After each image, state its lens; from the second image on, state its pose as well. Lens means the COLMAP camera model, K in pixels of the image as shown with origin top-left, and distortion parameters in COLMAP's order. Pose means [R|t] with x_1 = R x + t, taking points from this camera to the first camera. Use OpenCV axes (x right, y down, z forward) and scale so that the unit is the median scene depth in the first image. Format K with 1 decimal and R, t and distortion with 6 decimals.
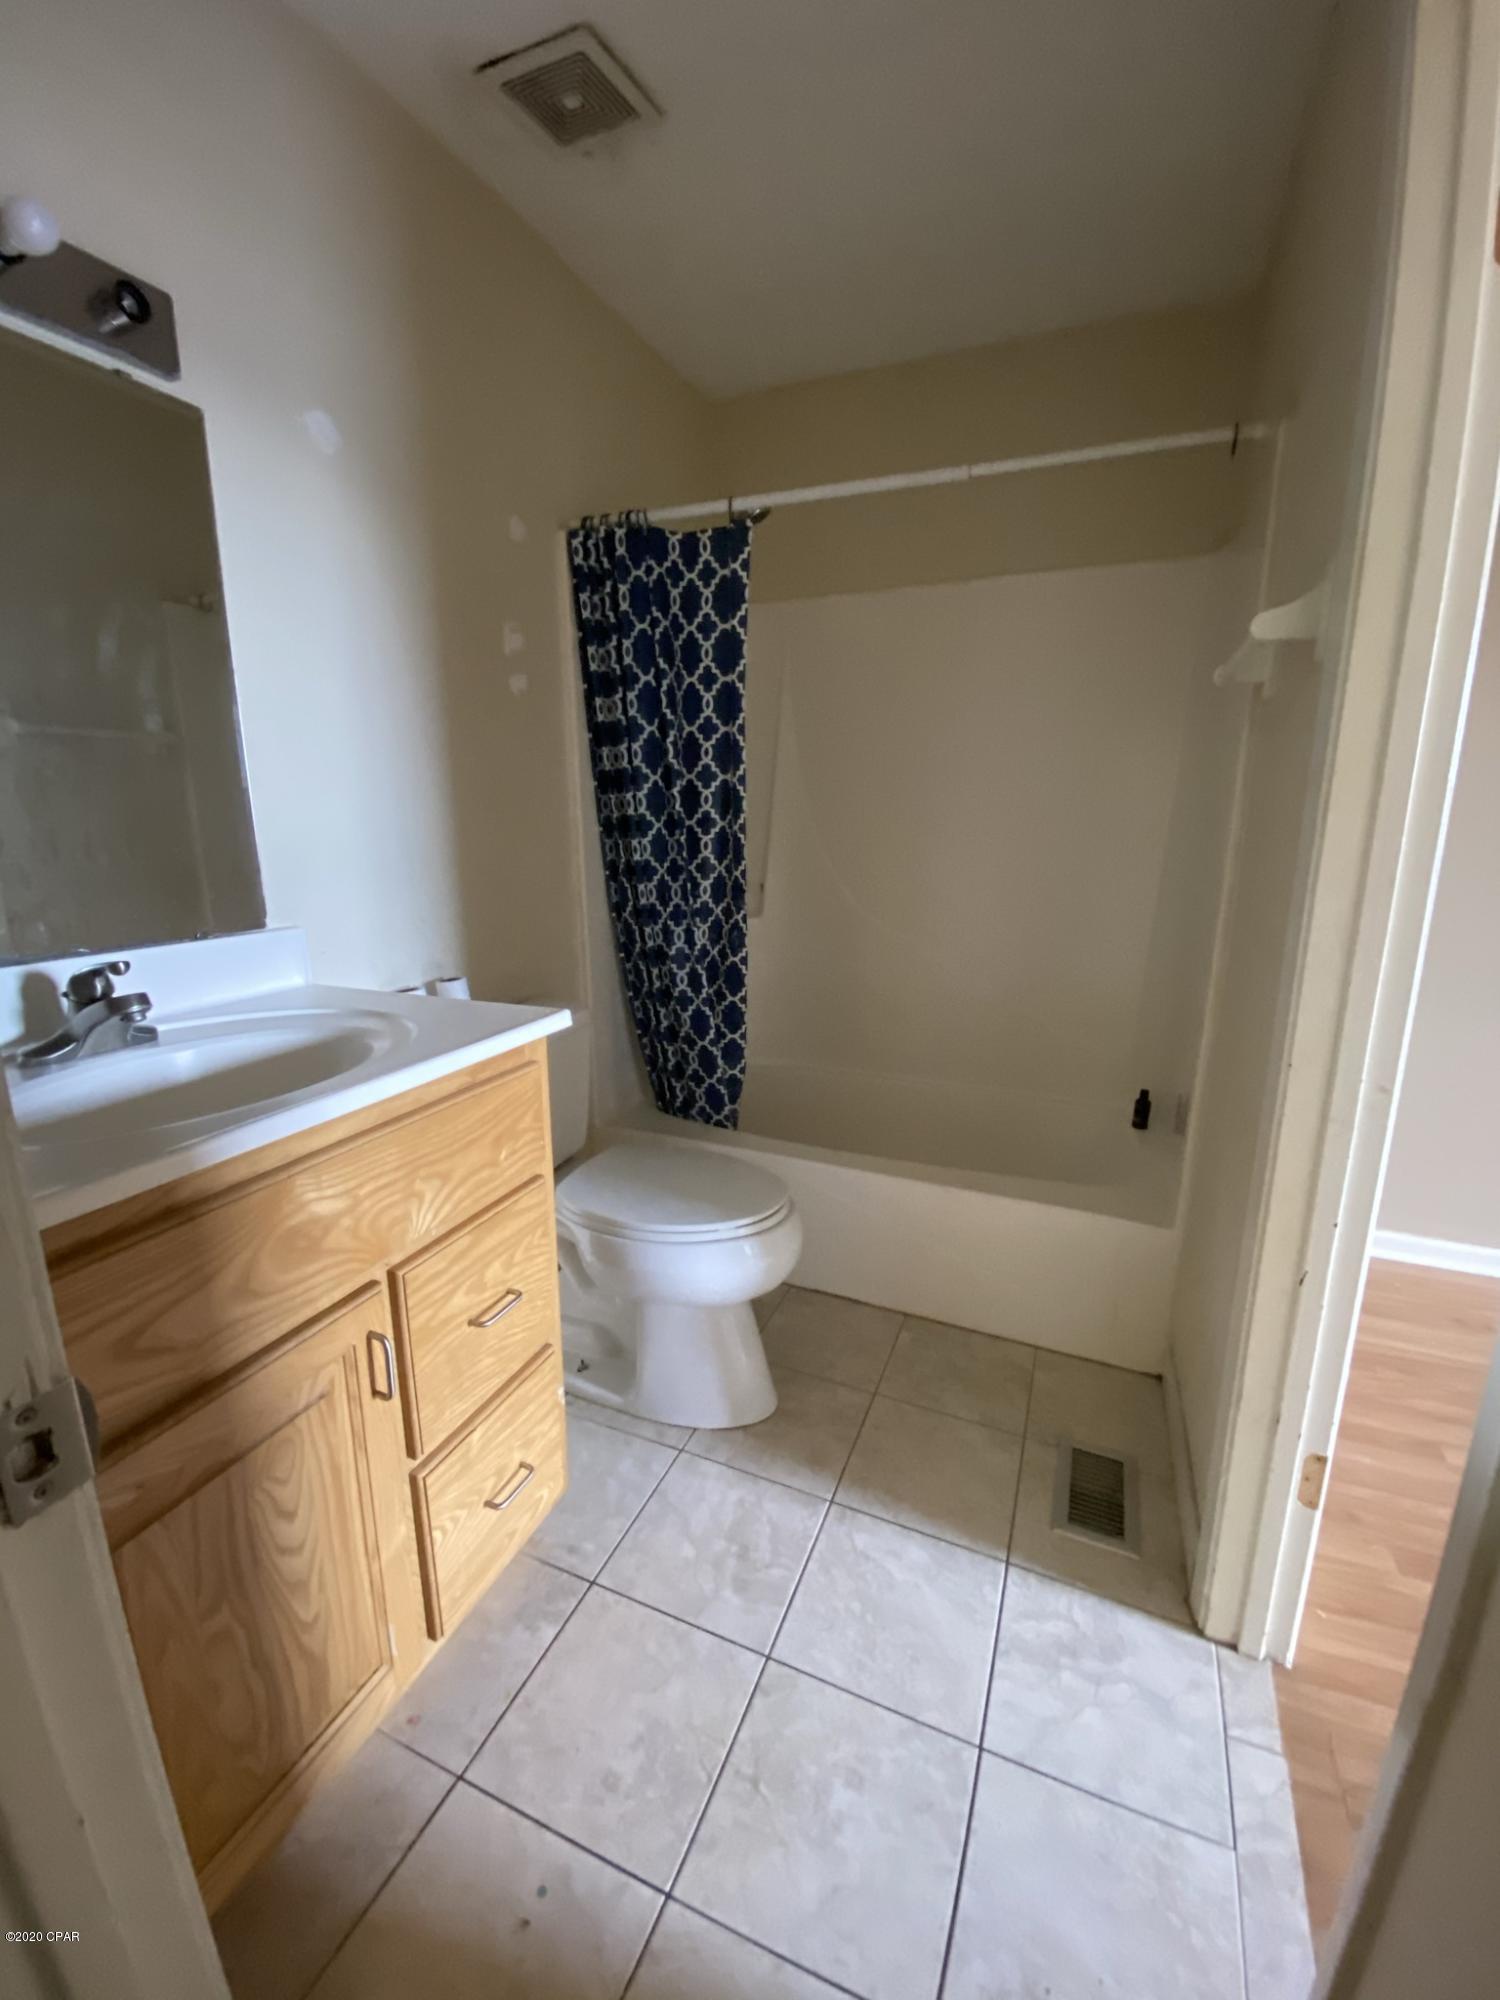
lens RADIAL K [[818.4, 0, 750.0], [0, 818.4, 1000.0], [0, 0, 1]] dist [0.056760, -0.035231]
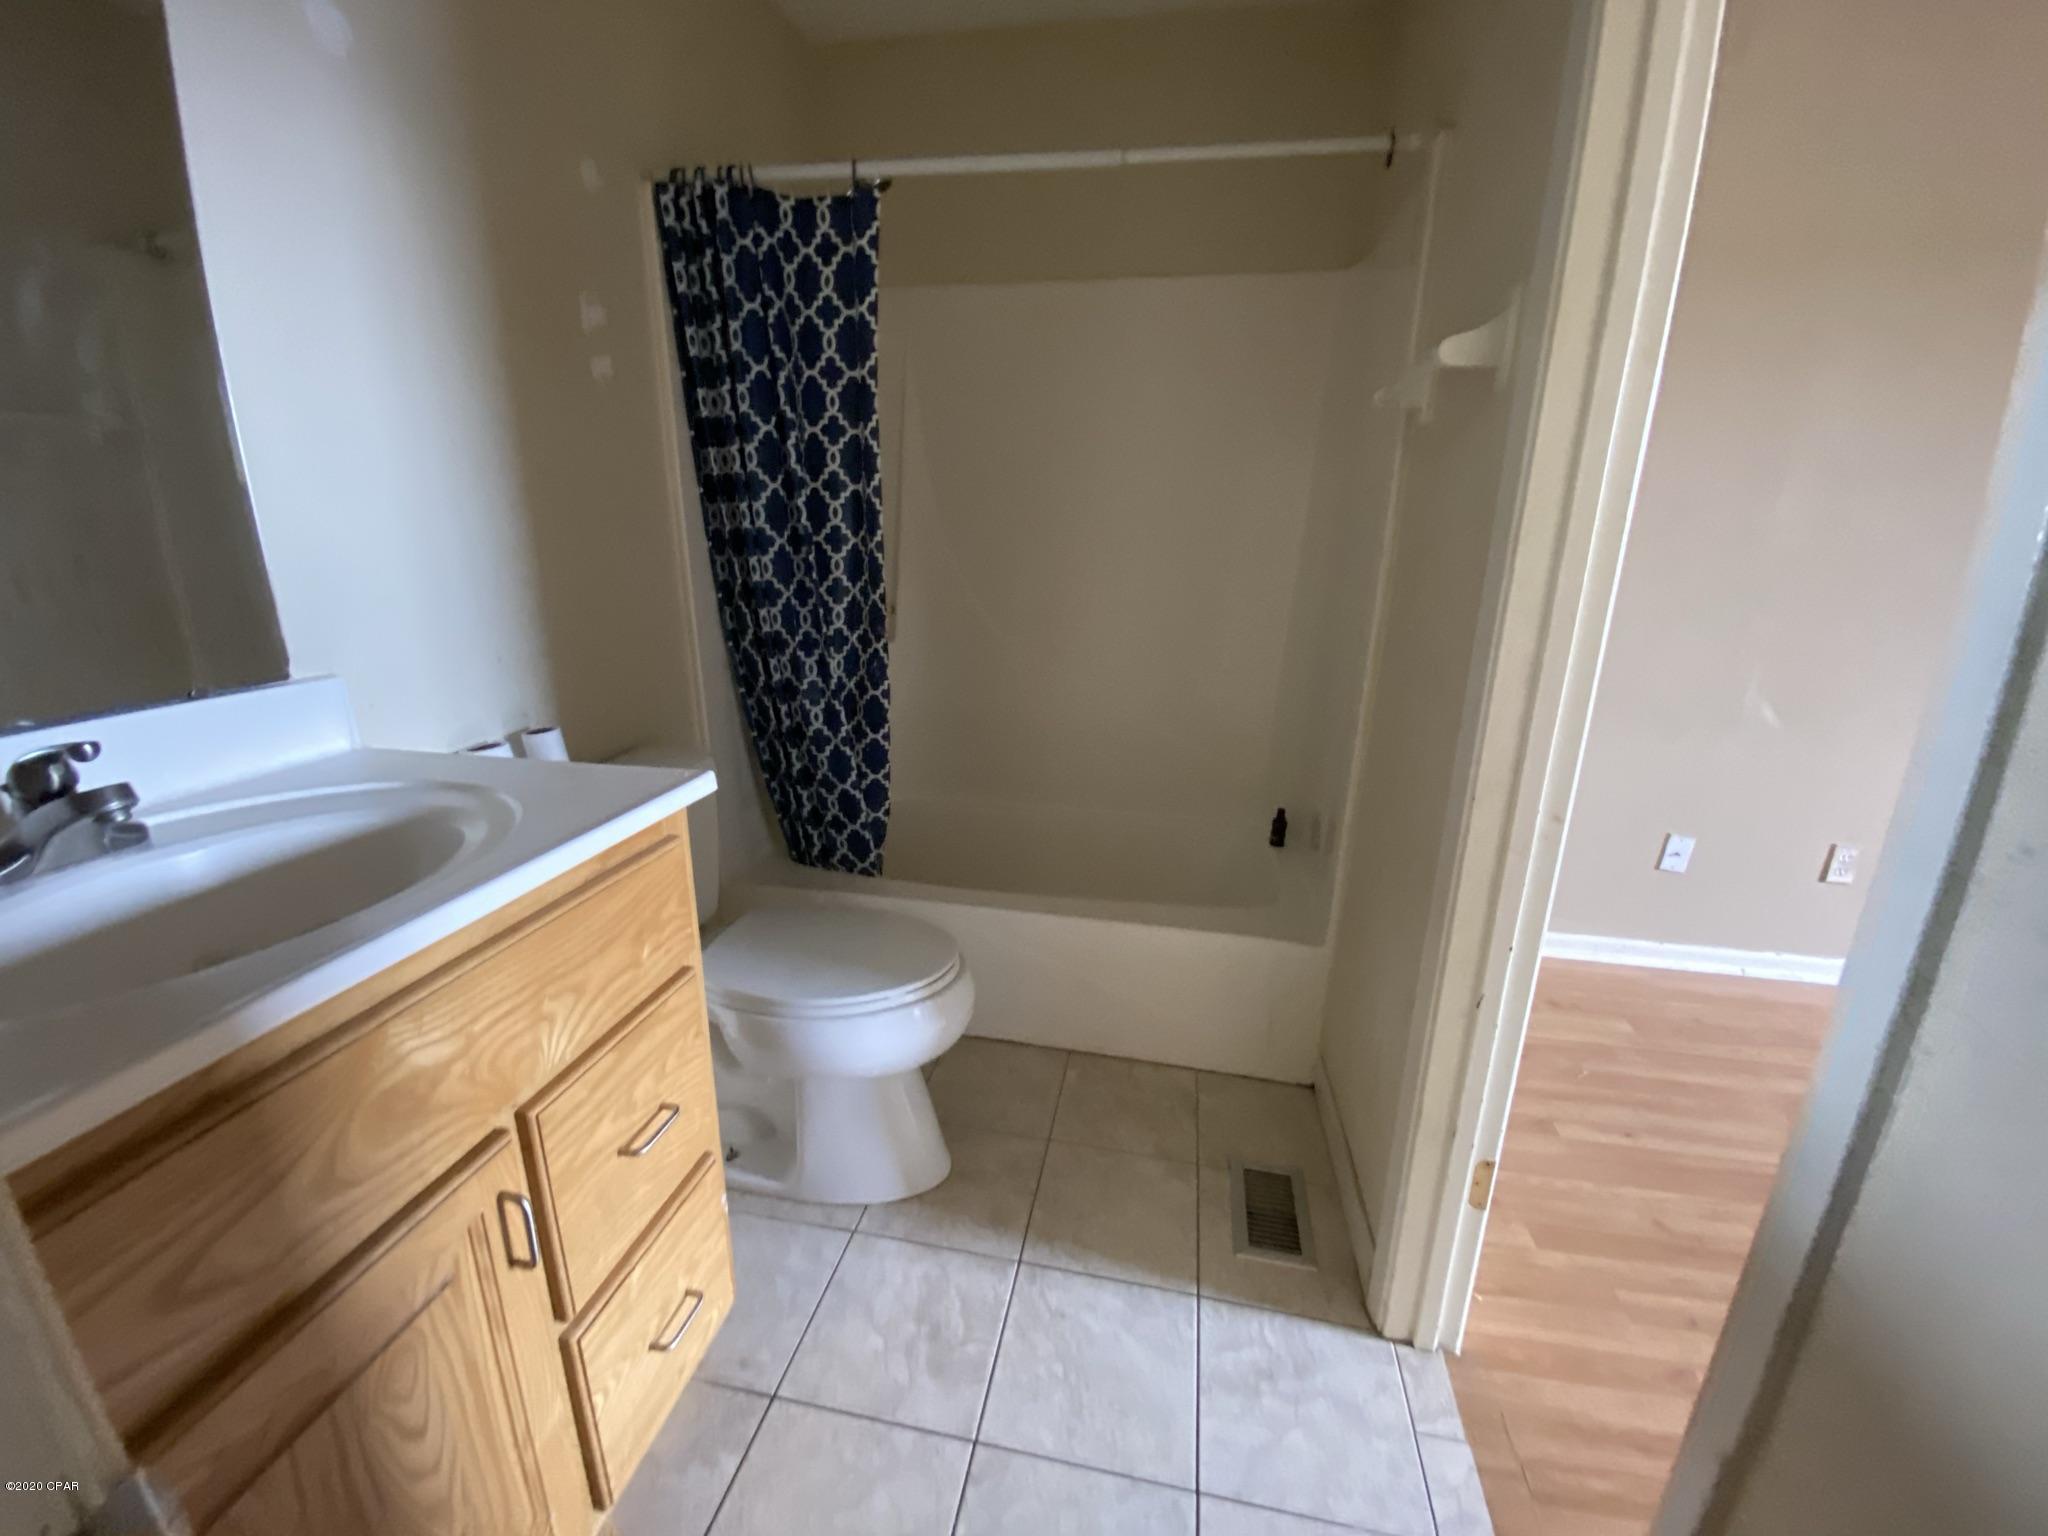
lens RADIAL K [[835.1, 0, 1016.9], [0, 835.1, 767.9], [0, 0, 1]] dist [0.028129, -0.018440]
pose [[0.978911, -0.044536, 0.199374, -0.077503], [0.031312, 0.997125, 0.069001, -0.036762], [-0.201874, -0.061303, 0.977491, 0.086544]]
